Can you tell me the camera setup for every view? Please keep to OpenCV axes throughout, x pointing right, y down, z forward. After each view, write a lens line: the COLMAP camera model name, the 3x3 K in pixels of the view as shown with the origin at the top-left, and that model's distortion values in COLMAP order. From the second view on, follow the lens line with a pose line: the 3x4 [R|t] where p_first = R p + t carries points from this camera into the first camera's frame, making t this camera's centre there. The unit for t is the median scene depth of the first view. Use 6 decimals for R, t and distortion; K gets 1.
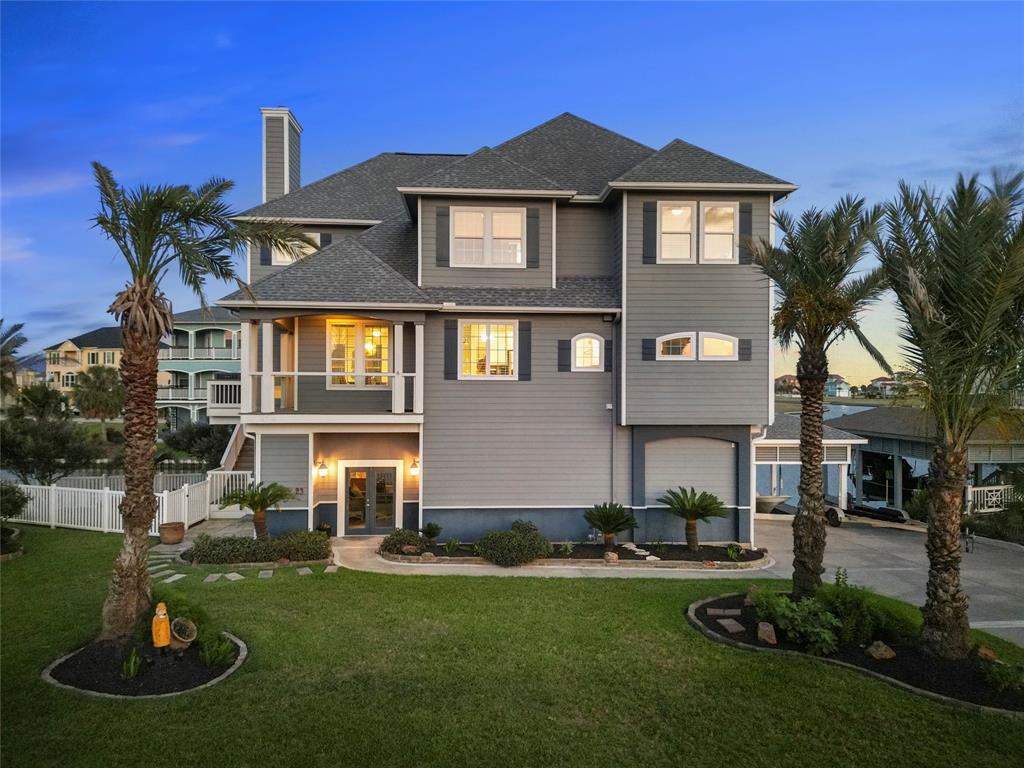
lens RADIAL K [[735.4, 0, 511.9], [0, 735.4, 384.2], [0, 0, 1]] dist [0.029129, -0.020799]
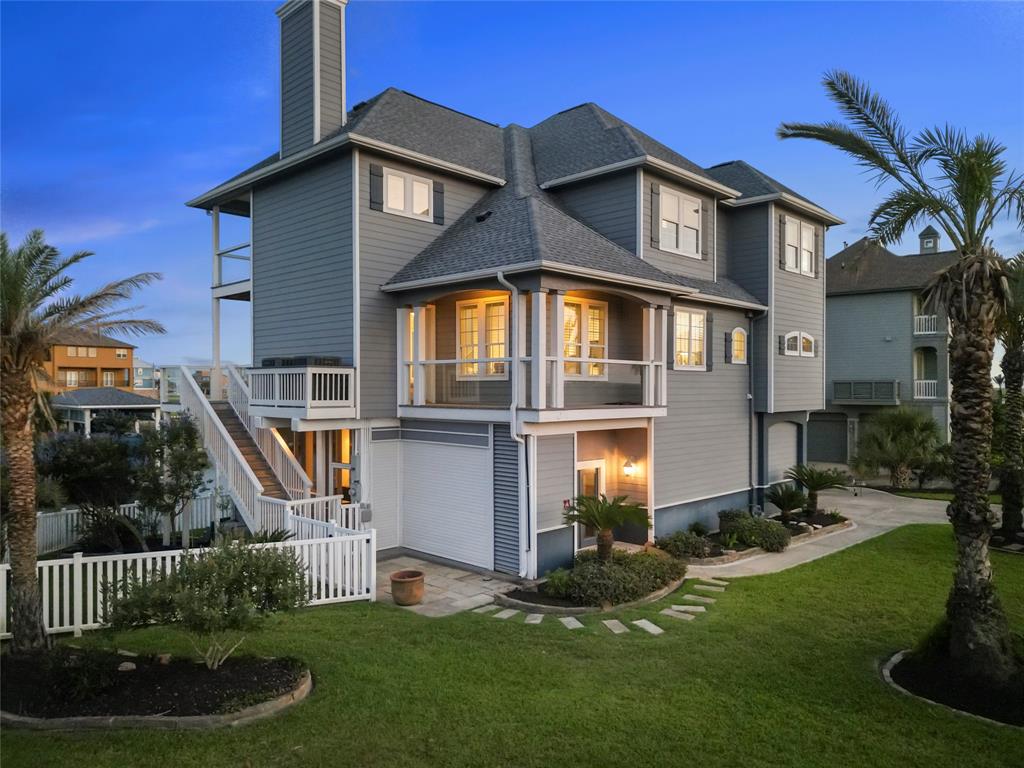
lens RADIAL K [[735.4, 0, 513.8], [0, 735.4, 382.4], [0, 0, 1]] dist [0.029129, -0.020799]
pose [[0.728334, 0.002407, 0.685218, -0.893460], [0.000325, 0.999993, -0.003858, 0.014398], [-0.685222, 0.003033, 0.728328, 0.457231]]
